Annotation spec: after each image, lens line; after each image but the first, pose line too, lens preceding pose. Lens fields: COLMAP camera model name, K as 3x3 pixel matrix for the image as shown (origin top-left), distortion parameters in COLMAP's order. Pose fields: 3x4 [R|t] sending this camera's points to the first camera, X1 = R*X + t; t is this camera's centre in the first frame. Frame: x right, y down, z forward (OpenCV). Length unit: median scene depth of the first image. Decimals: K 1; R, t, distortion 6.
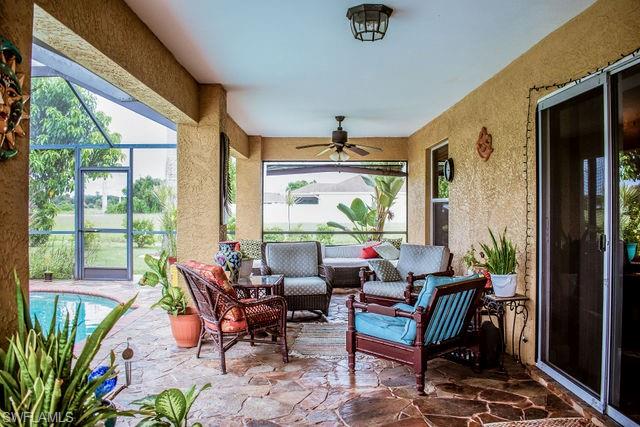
lens RADIAL K [[511.0, 0, 319.2], [0, 511.0, 211.7], [0, 0, 1]] dist [-0.057650, -0.040667]
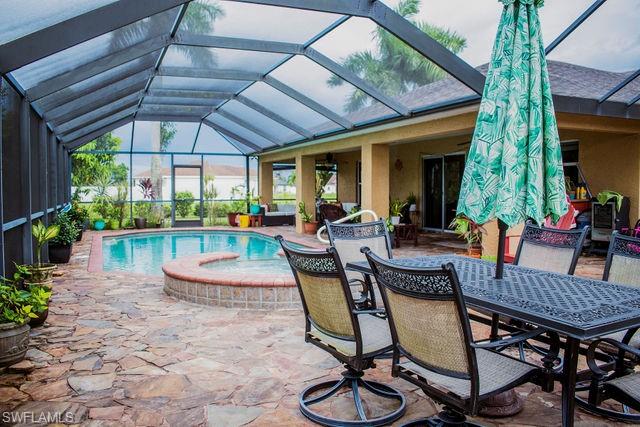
lens RADIAL K [[511.0, 0, 320.1], [0, 511.0, 214.7], [0, 0, 1]] dist [-0.057650, -0.040667]
pose [[0.920256, -0.022655, 0.390659, -0.705757], [0.007154, 0.999130, 0.041089, 0.019005], [-0.391250, -0.035018, 0.919618, -0.881789]]
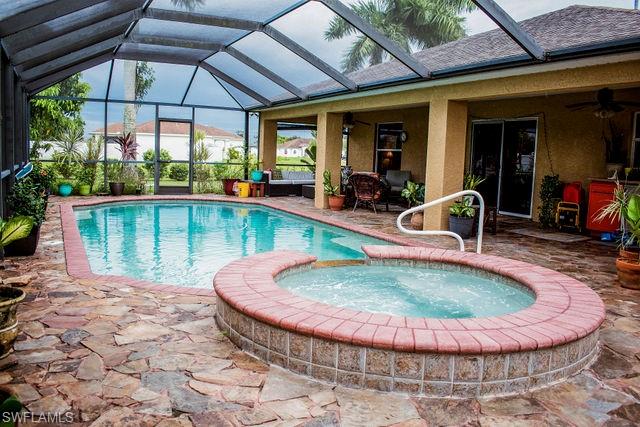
lens RADIAL K [[511.0, 0, 320.2], [0, 511.0, 210.6], [0, 0, 1]] dist [-0.057650, -0.040667]
pose [[0.886606, -0.018695, 0.462148, -0.743471], [-0.032126, 0.994281, 0.101852, 0.014883], [-0.461409, -0.105149, 0.880934, -0.548268]]
